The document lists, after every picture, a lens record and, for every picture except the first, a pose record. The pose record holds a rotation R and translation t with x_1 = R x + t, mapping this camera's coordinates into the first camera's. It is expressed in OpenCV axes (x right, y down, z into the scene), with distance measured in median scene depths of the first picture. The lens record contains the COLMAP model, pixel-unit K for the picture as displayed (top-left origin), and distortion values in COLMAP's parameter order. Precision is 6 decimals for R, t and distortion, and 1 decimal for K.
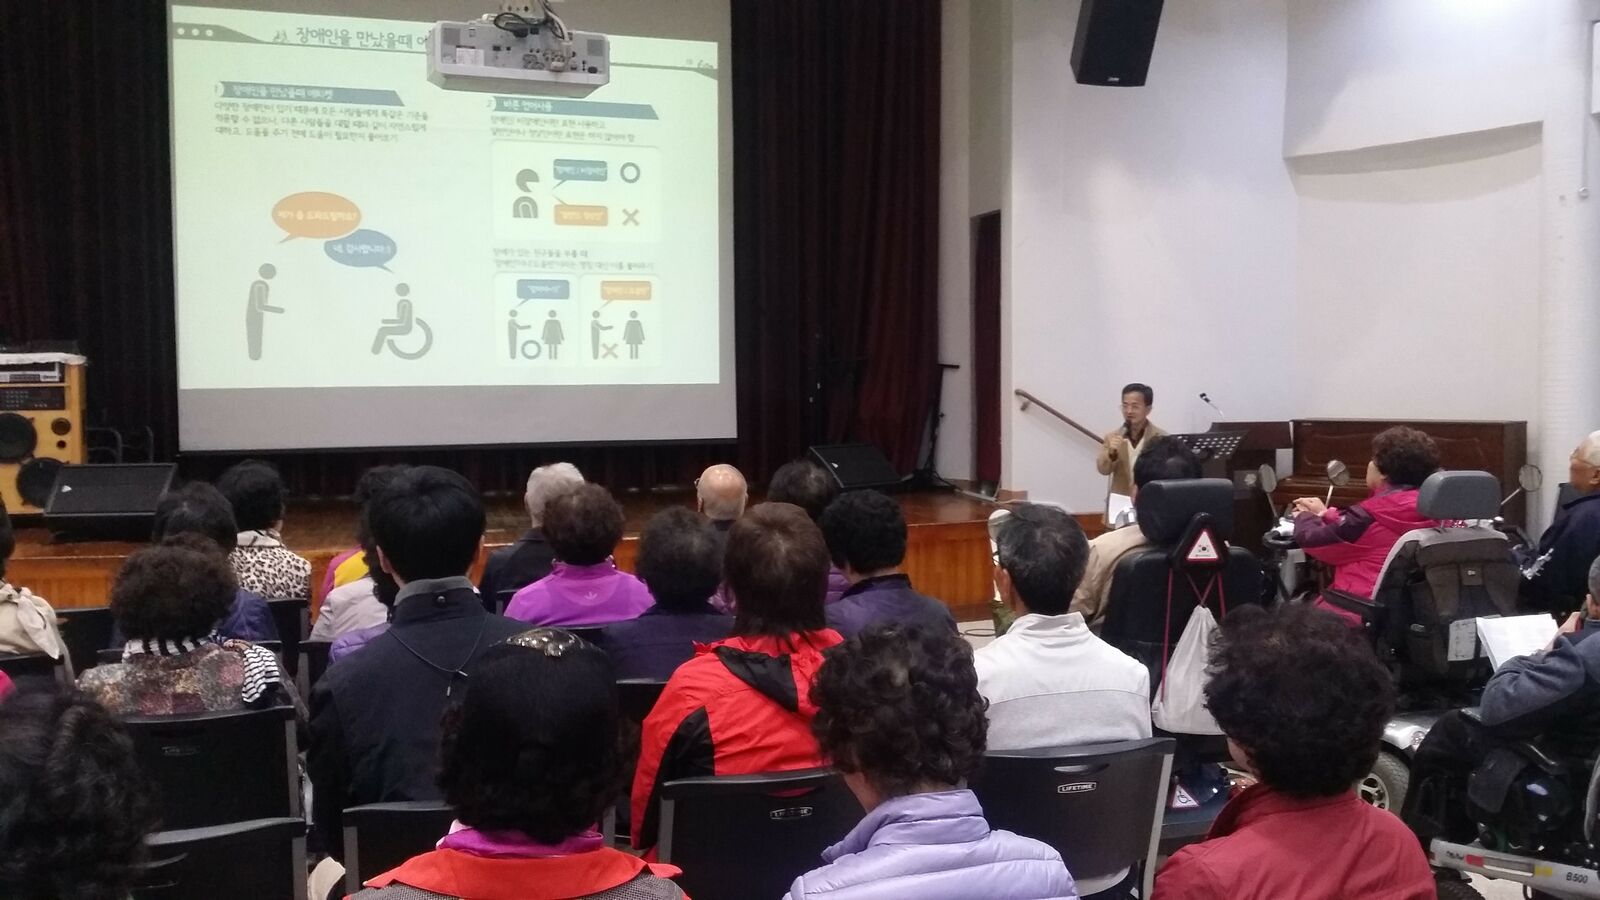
lens RADIAL K [[1424.2, 0, 800.0], [0, 1424.2, 450.0], [0, 0, 1]] dist [0.092144, -0.203746]
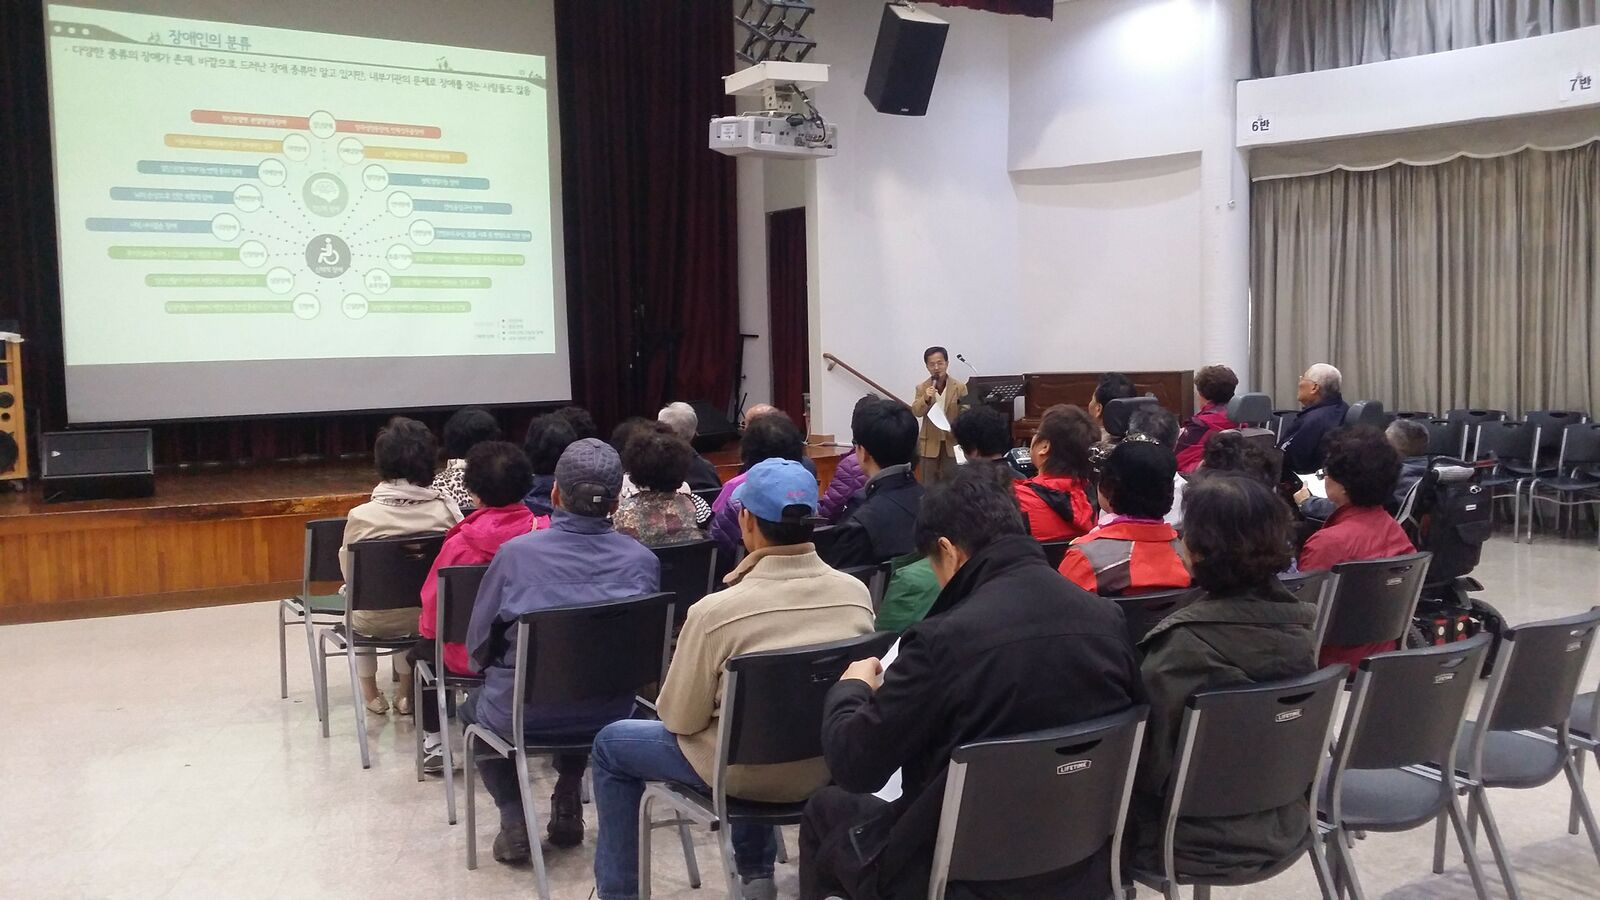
lens RADIAL K [[1424.2, 0, 800.0], [0, 1424.2, 450.0], [0, 0, 1]] dist [0.092144, -0.203746]
pose [[0.957009, -0.034764, 0.287967, -0.226190], [0.029556, 0.999312, 0.022415, 0.012999], [-0.288548, -0.012940, 0.957378, -0.183654]]
